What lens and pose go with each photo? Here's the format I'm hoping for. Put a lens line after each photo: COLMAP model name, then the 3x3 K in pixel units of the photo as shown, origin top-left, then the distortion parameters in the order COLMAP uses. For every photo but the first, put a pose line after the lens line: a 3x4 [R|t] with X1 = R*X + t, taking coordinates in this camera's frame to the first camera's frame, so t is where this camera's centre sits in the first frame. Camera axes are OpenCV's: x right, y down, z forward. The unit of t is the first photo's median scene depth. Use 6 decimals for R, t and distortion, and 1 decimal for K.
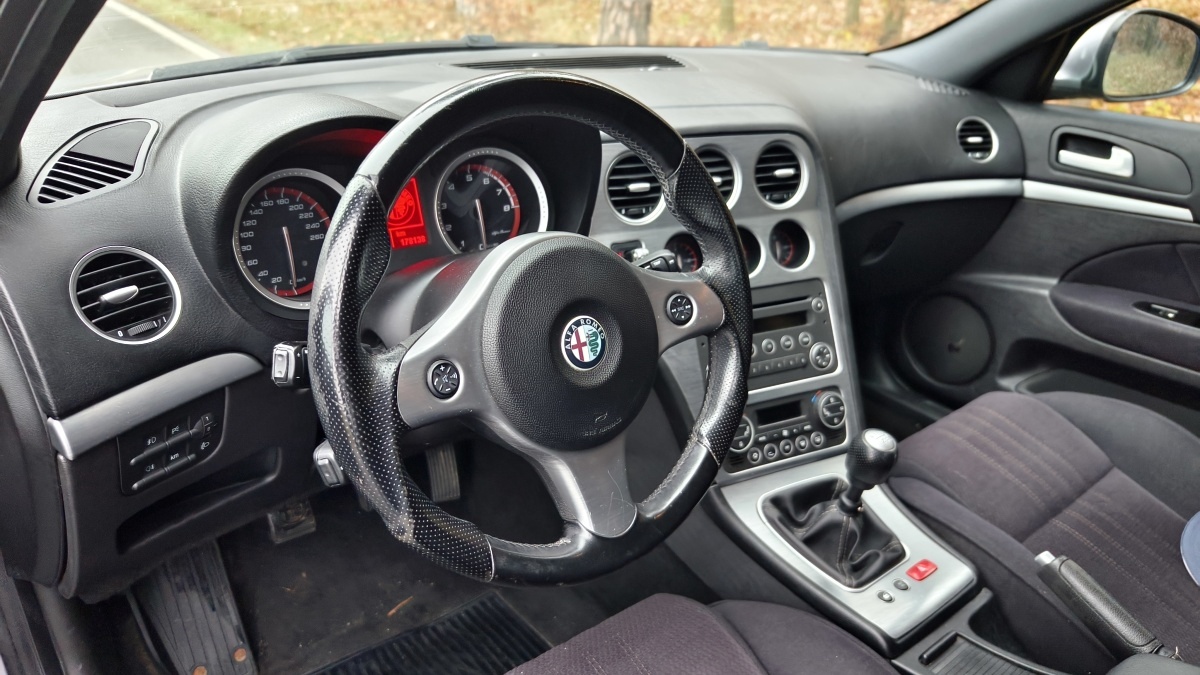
lens RADIAL K [[826.8, 0, 600.0], [0, 826.8, 337.5], [0, 0, 1]] dist [-0.021009, -0.000765]
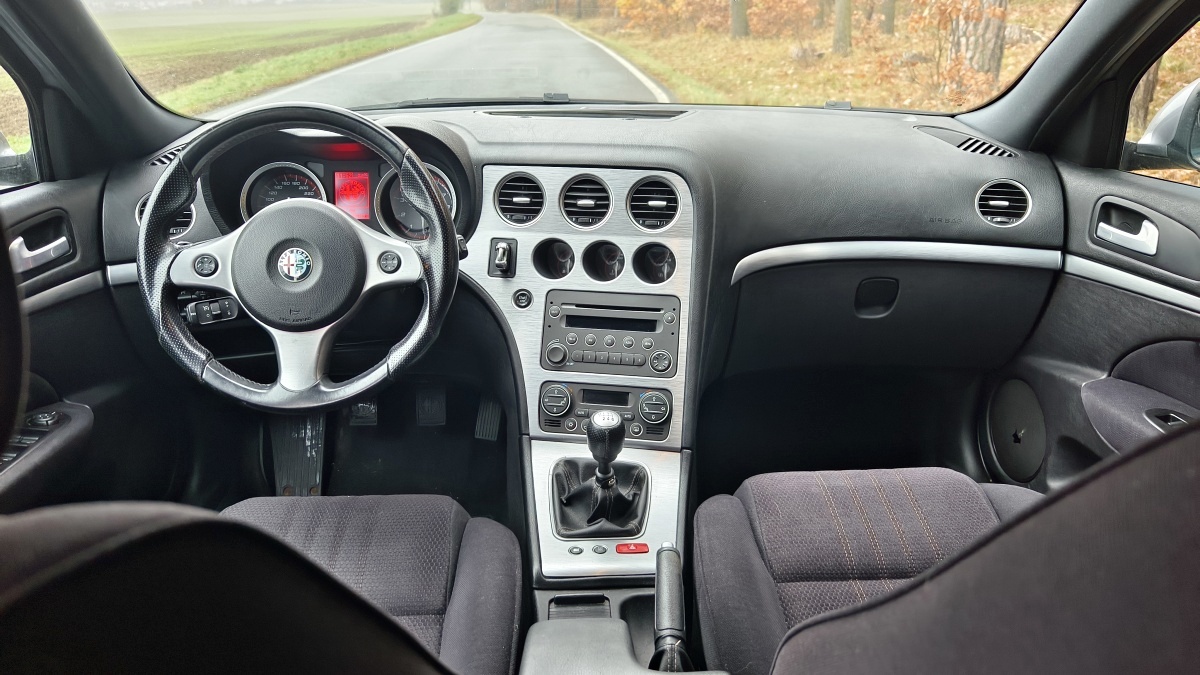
lens RADIAL K [[807.9, 0, 600.0], [0, 807.9, 337.5], [0, 0, 1]] dist [0.053656, -0.093944]
pose [[0.812603, 0.167256, -0.558303, 0.828616], [-0.213119, 0.976869, -0.017543, 0.027843], [0.542454, 0.133240, 0.829452, 0.009855]]
